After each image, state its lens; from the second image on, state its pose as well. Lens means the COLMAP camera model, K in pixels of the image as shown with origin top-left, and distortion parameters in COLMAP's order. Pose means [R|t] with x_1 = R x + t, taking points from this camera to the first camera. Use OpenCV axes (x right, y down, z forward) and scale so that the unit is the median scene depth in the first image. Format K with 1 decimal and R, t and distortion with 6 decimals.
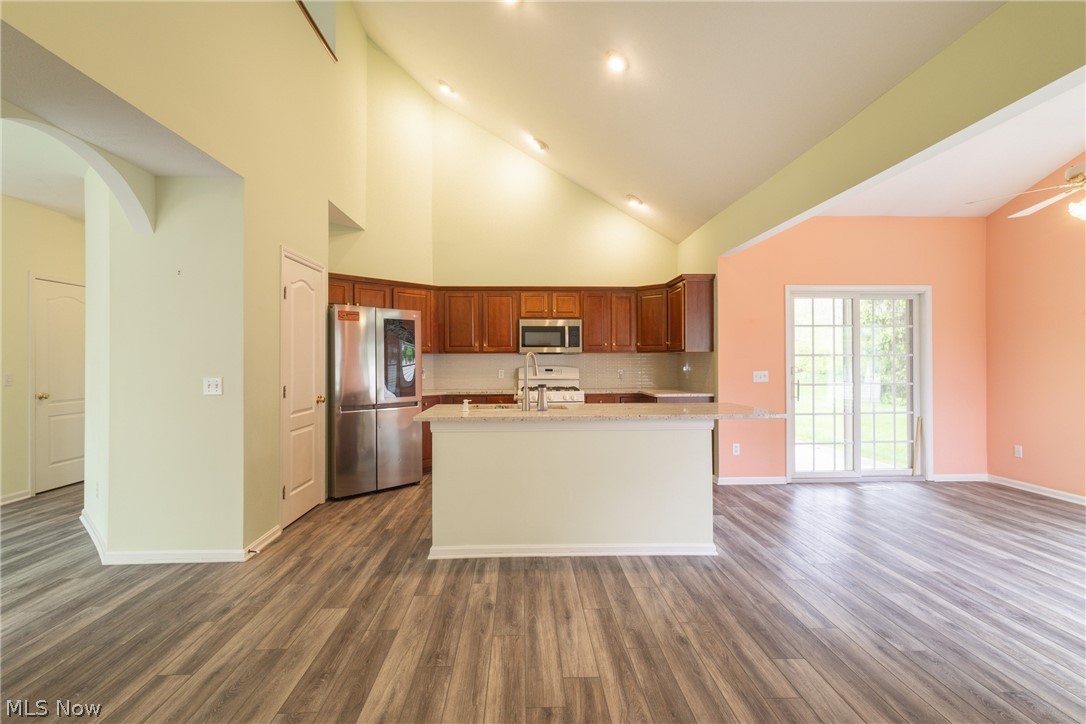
lens RADIAL K [[505.9, 0, 547.7], [0, 505.9, 368.7], [0, 0, 1]] dist [-0.002404, 0.001249]
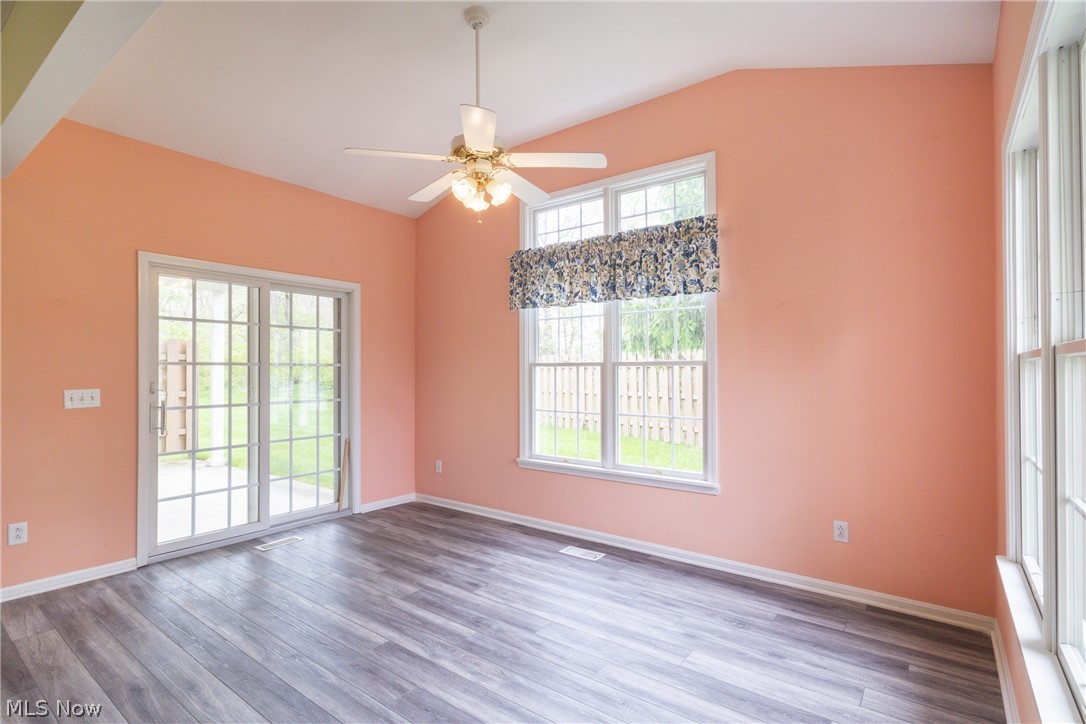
lens RADIAL K [[505.9, 0, 539.6], [0, 505.9, 366.5], [0, 0, 1]] dist [-0.002404, 0.001249]
pose [[0.649072, 0.011640, 0.760638, 0.330094], [0.007986, 0.999724, -0.022114, -0.003586], [-0.760685, 0.020428, 0.648800, 0.230475]]
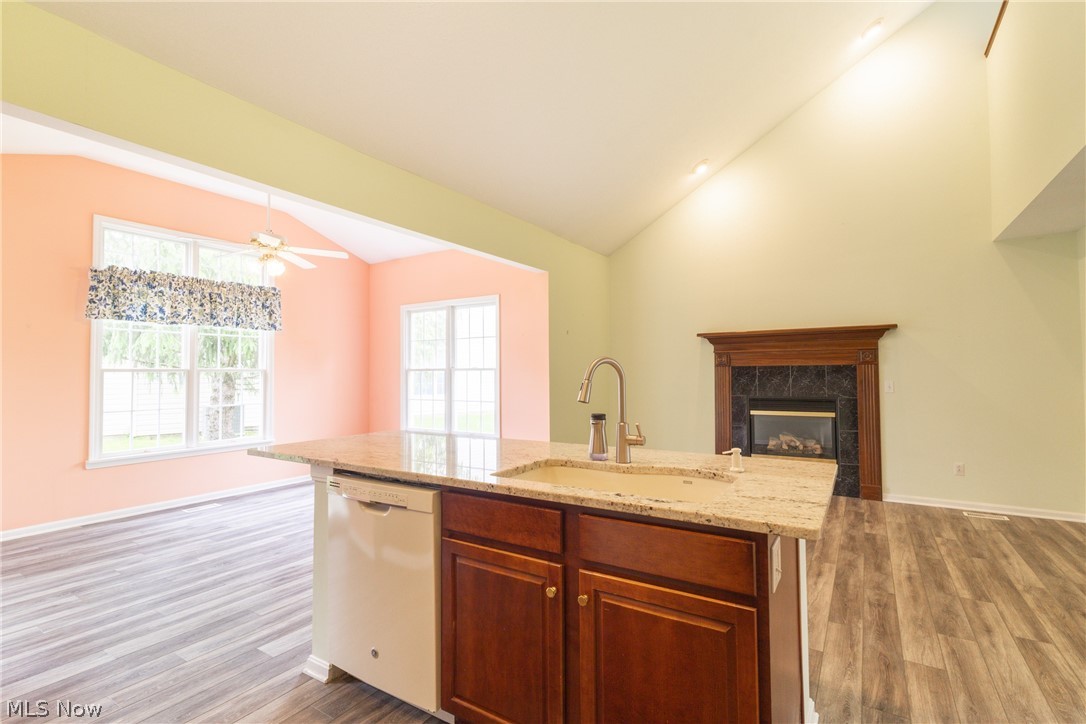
lens RADIAL K [[505.9, 0, 546.6], [0, 505.9, 356.6], [0, 0, 1]] dist [-0.002404, 0.001249]
pose [[-0.811648, 0.027722, 0.583489, -0.216978], [0.015905, 0.999552, -0.025364, -0.013887], [-0.583930, -0.011306, -0.811725, 1.072072]]
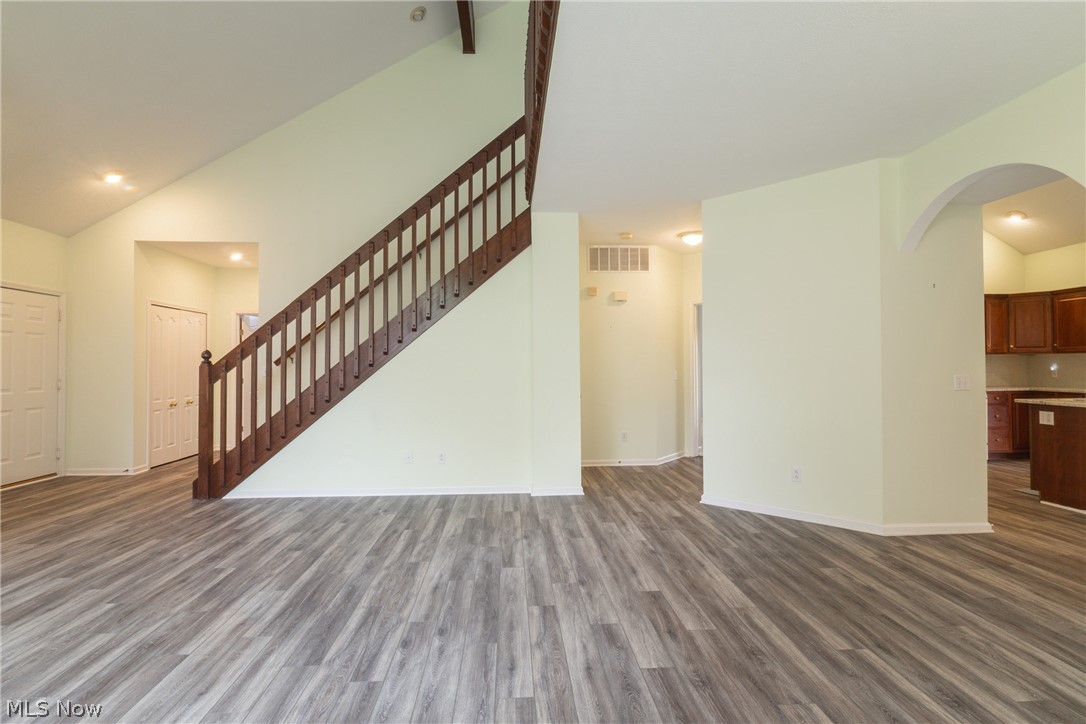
lens RADIAL K [[505.9, 0, 544.9], [0, 505.9, 358.3], [0, 0, 1]] dist [-0.002404, 0.001249]
pose [[0.999768, -0.002836, 0.021344, -1.059578], [0.003395, 0.999650, -0.026222, 0.004985], [-0.021263, 0.026288, 0.999428, -0.096574]]
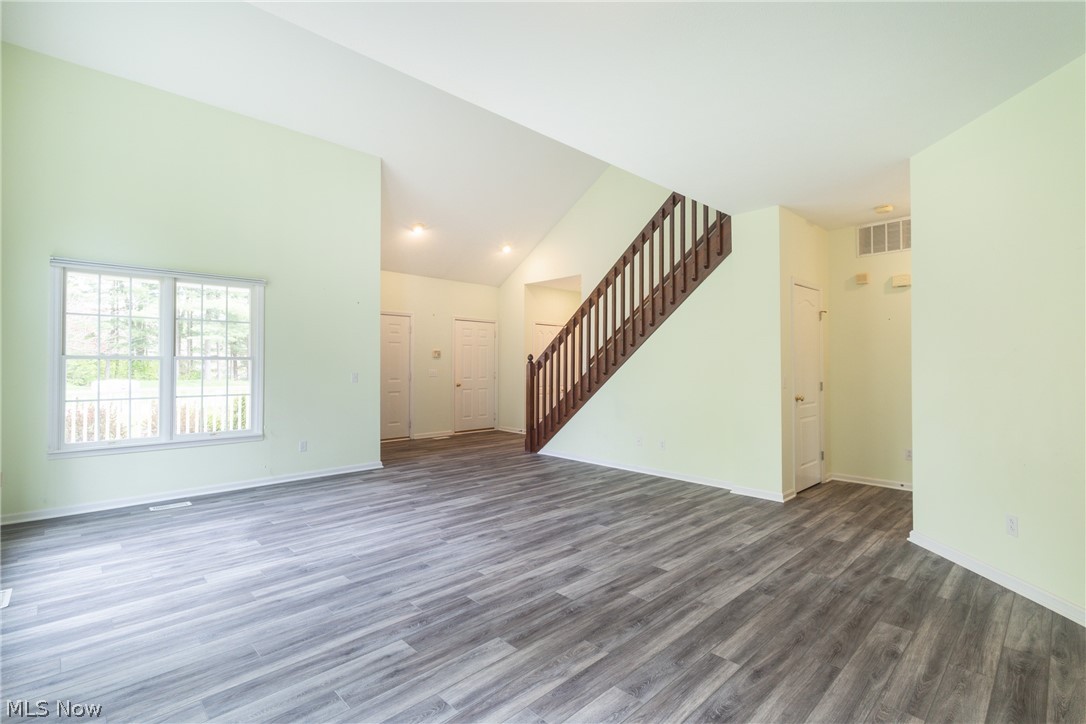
lens RADIAL K [[505.9, 0, 542.2], [0, 505.9, 363.3], [0, 0, 1]] dist [-0.002404, 0.001249]
pose [[0.657038, -0.000292, -0.753857, -0.555297], [-0.011262, 0.999885, -0.010203, 0.002386], [0.753773, 0.015194, 0.656959, -0.058714]]
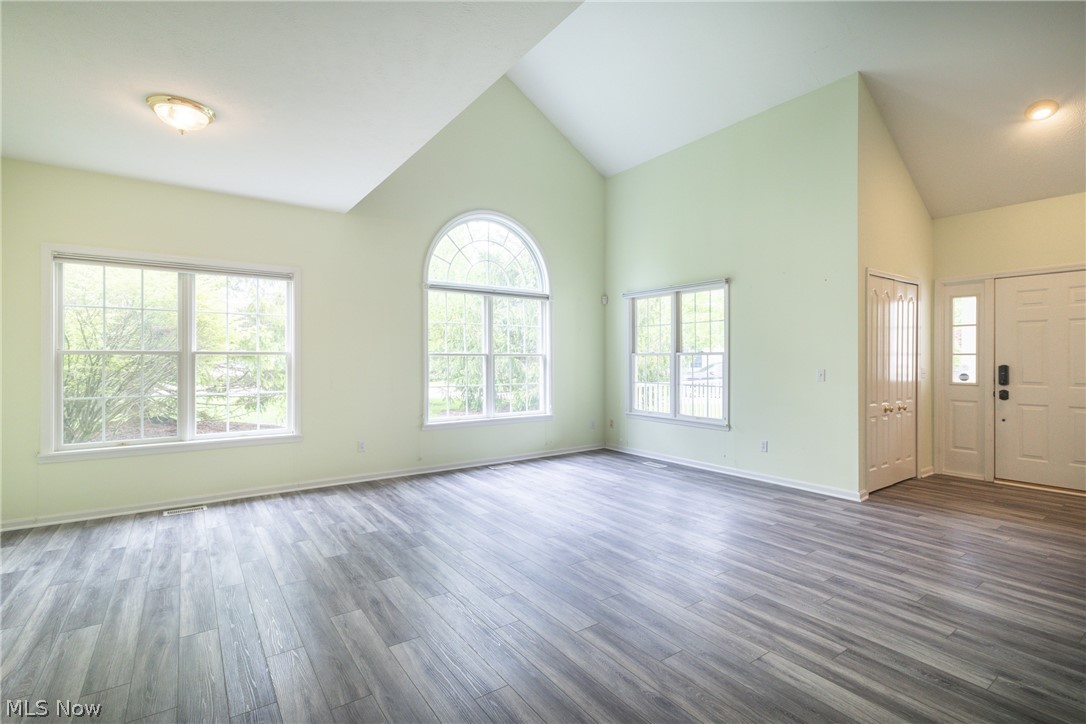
lens RADIAL K [[505.9, 0, 545.5], [0, 505.9, 359.4], [0, 0, 1]] dist [-0.002404, 0.001249]
pose [[-0.843461, 0.001179, -0.537189, -0.799479], [-0.006811, 0.999894, 0.012889, -0.009750], [0.537147, 0.014530, -0.843363, 0.911434]]
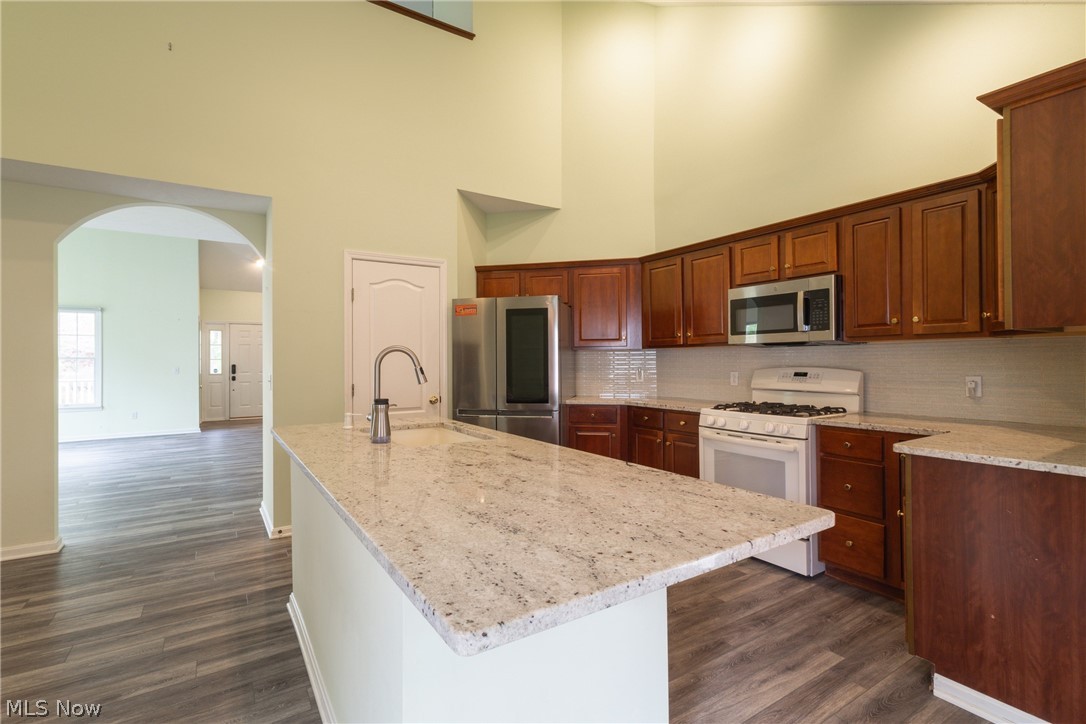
lens RADIAL K [[505.9, 0, 546.8], [0, 505.9, 363.0], [0, 0, 1]] dist [-0.002404, 0.001249]
pose [[0.505531, 0.003787, -0.862800, 0.430675], [-0.009561, 0.999954, -0.001213, -0.008022], [0.862755, 0.008862, 0.505544, 0.614283]]
